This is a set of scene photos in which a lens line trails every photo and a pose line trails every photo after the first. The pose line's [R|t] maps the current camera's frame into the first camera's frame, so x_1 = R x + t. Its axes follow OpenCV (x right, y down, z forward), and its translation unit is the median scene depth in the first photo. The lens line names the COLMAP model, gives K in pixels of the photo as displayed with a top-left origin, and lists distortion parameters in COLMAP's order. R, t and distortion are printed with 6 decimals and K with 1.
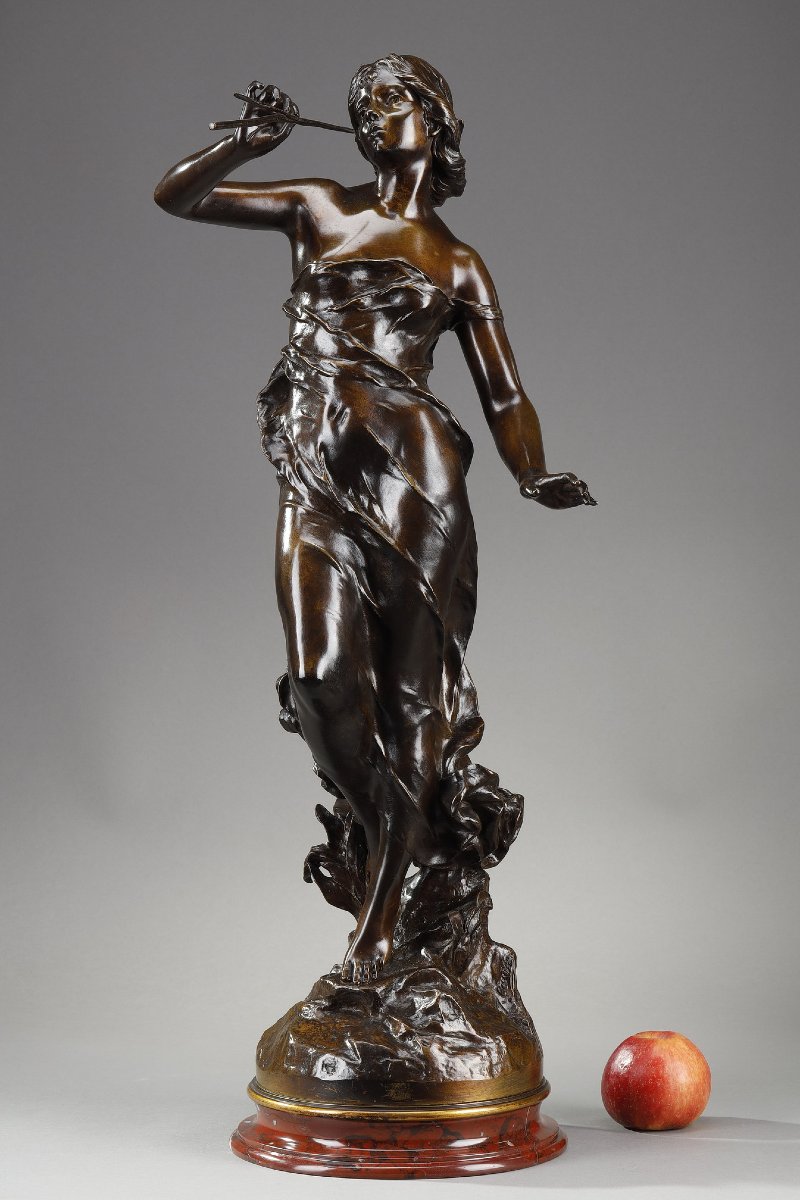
lens RADIAL K [[3421.7, 0, 400.0], [0, 3421.7, 600.0], [0, 0, 1]] dist [0.131917, -0.075711]
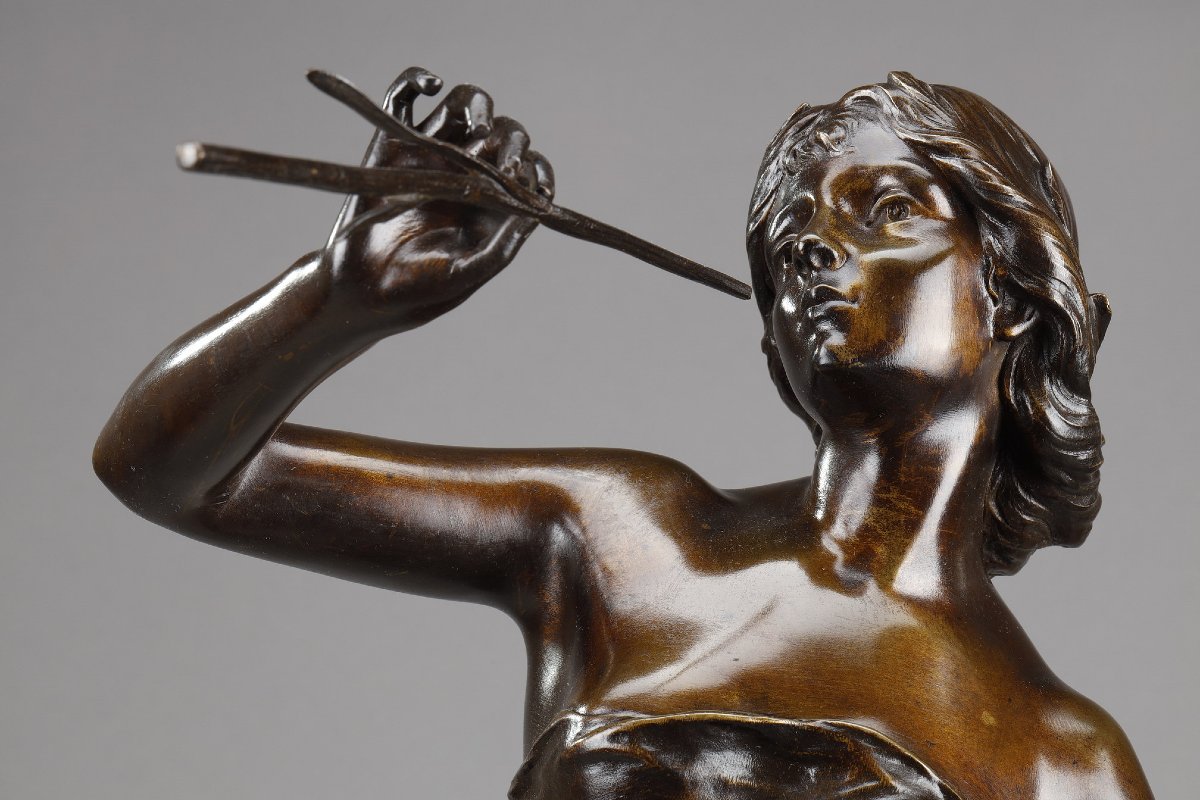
lens RADIAL K [[4157.6, 0, 600.0], [0, 4157.6, 400.0], [0, 0, 1]] dist [-0.312613, -1.435357]
pose [[0.992734, 0.083748, -0.086405, 0.005829], [-0.098230, 0.978764, -0.179920, -0.059645], [0.069502, 0.187100, 0.979879, 0.635777]]
